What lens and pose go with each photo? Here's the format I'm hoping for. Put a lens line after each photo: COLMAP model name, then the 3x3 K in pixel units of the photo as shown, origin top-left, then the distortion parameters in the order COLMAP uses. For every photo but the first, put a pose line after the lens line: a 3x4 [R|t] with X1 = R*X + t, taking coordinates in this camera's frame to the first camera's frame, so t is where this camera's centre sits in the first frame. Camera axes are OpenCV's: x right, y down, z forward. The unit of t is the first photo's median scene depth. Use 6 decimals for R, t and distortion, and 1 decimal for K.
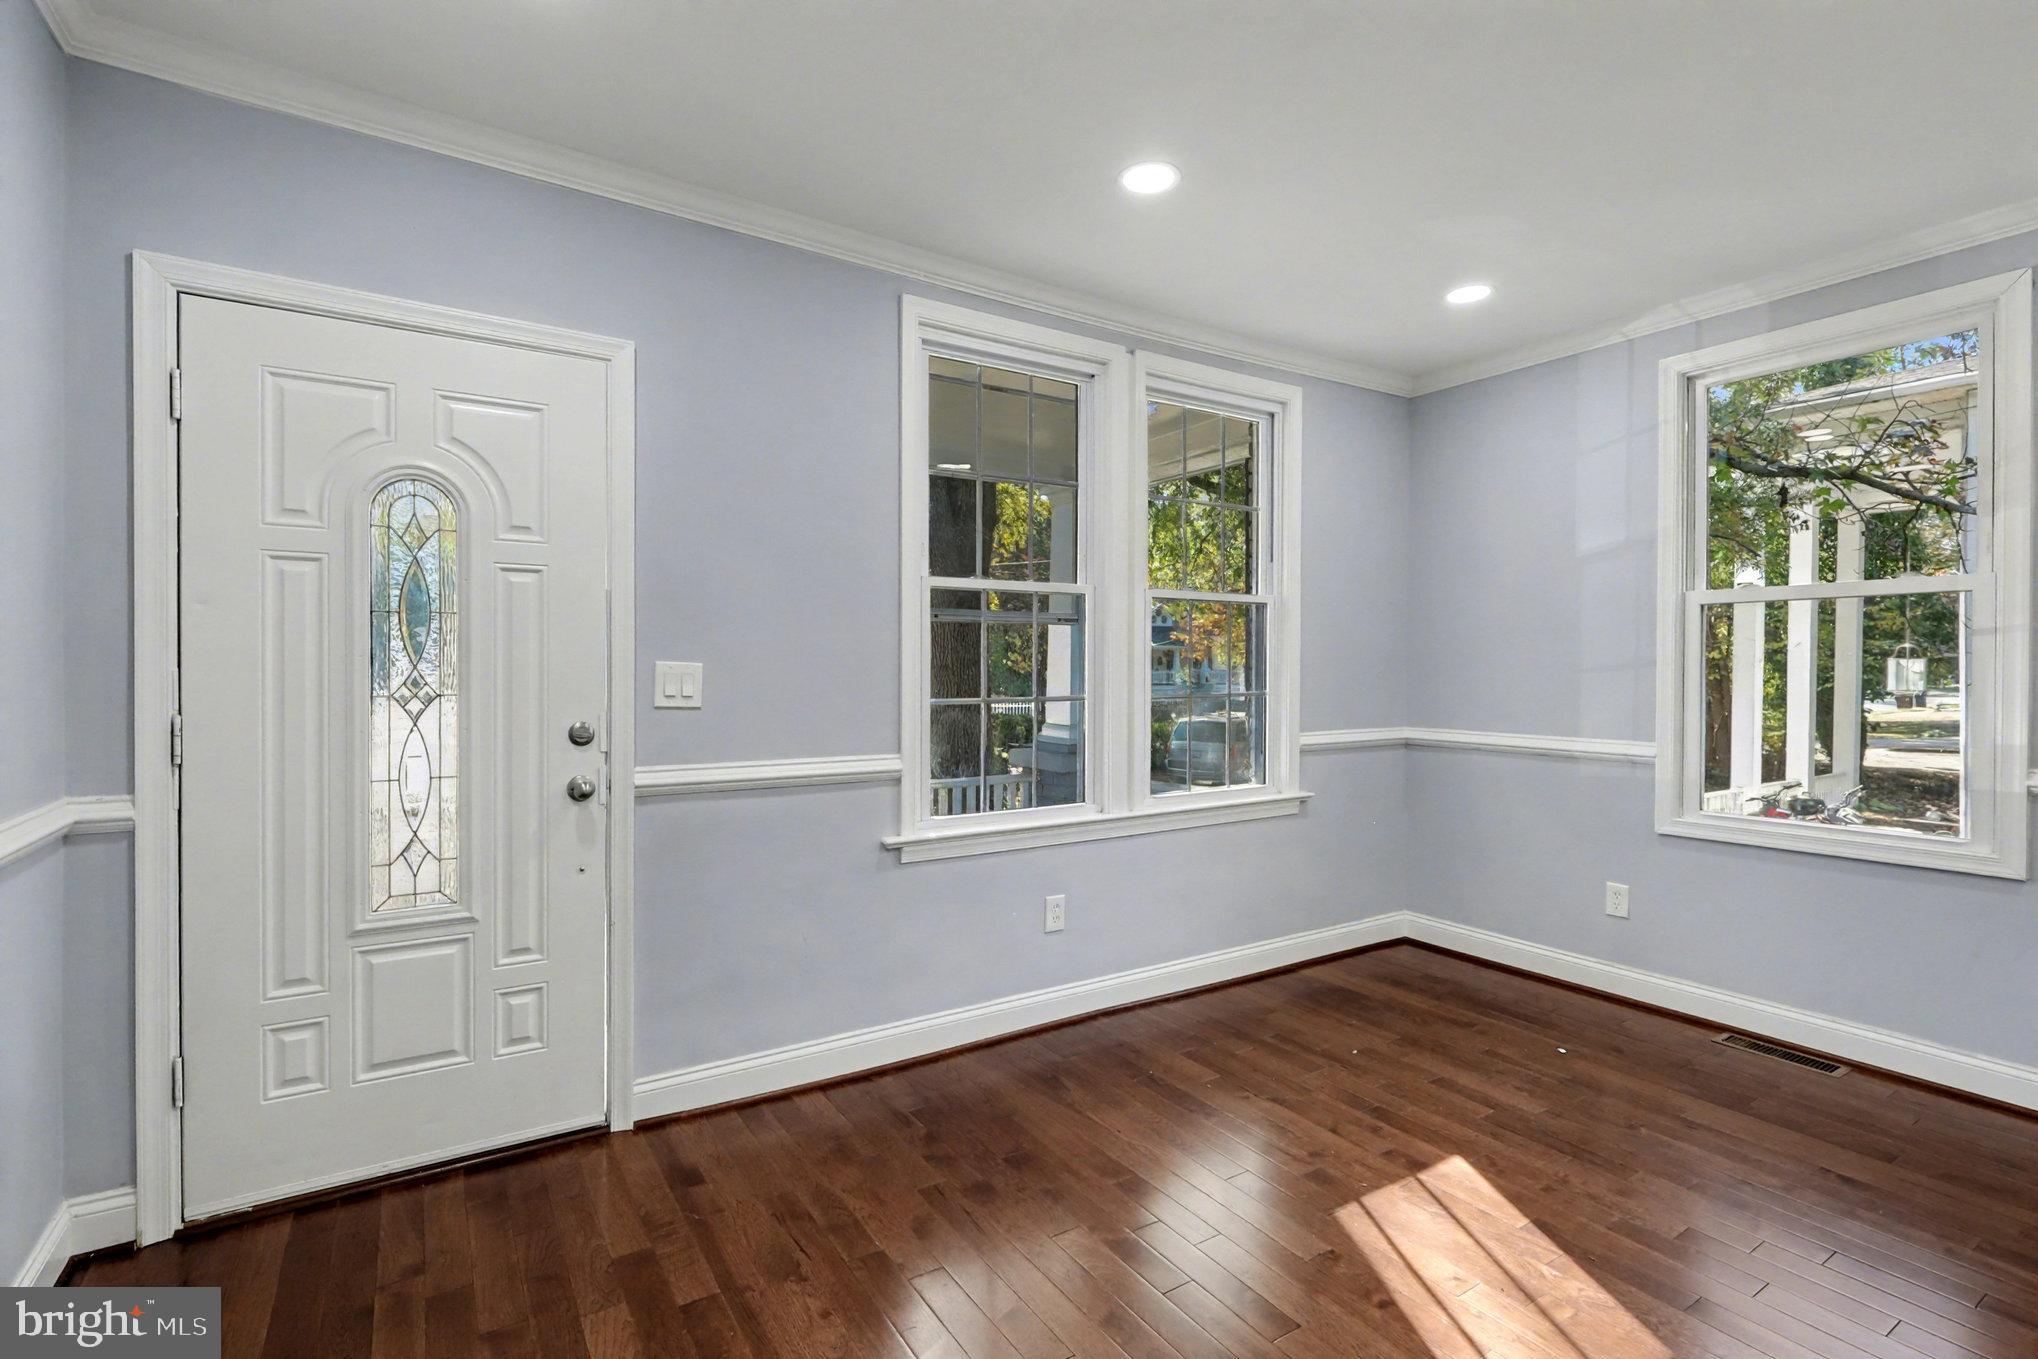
lens RADIAL K [[935.8, 0, 1019.0], [0, 935.8, 679.5], [0, 0, 1]] dist [-0.003378, -0.000787]
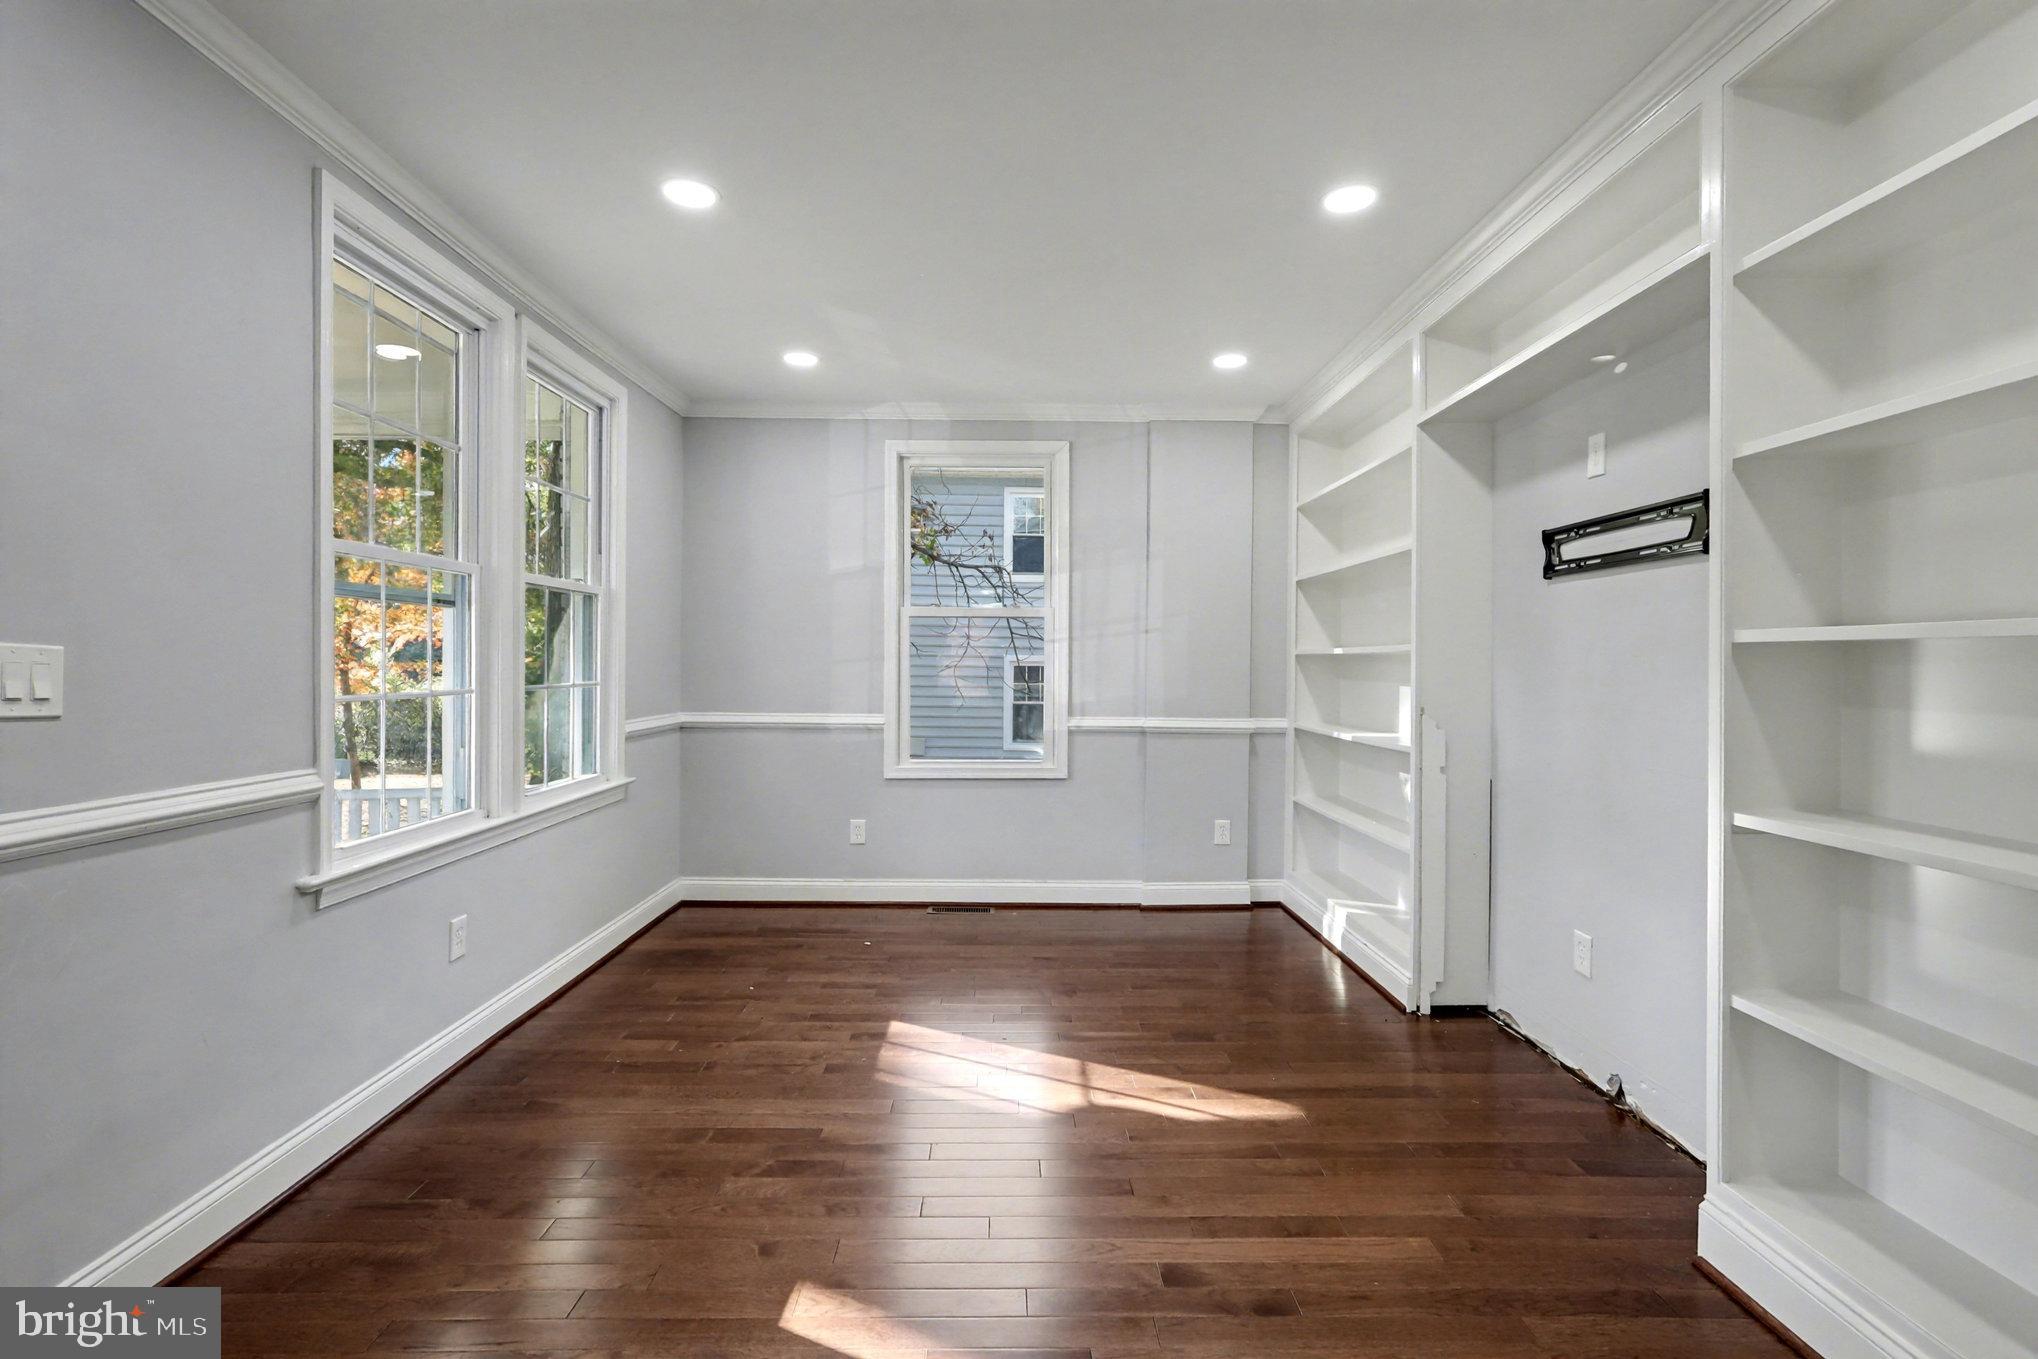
lens RADIAL K [[935.8, 0, 1019.0], [0, 935.8, 679.5], [0, 0, 1]] dist [-0.003378, -0.000787]
pose [[0.527516, -0.011968, 0.849461, -0.445691], [0.002474, 0.999918, 0.012552, -0.001004], [-0.849542, -0.004519, 0.527502, 0.099682]]
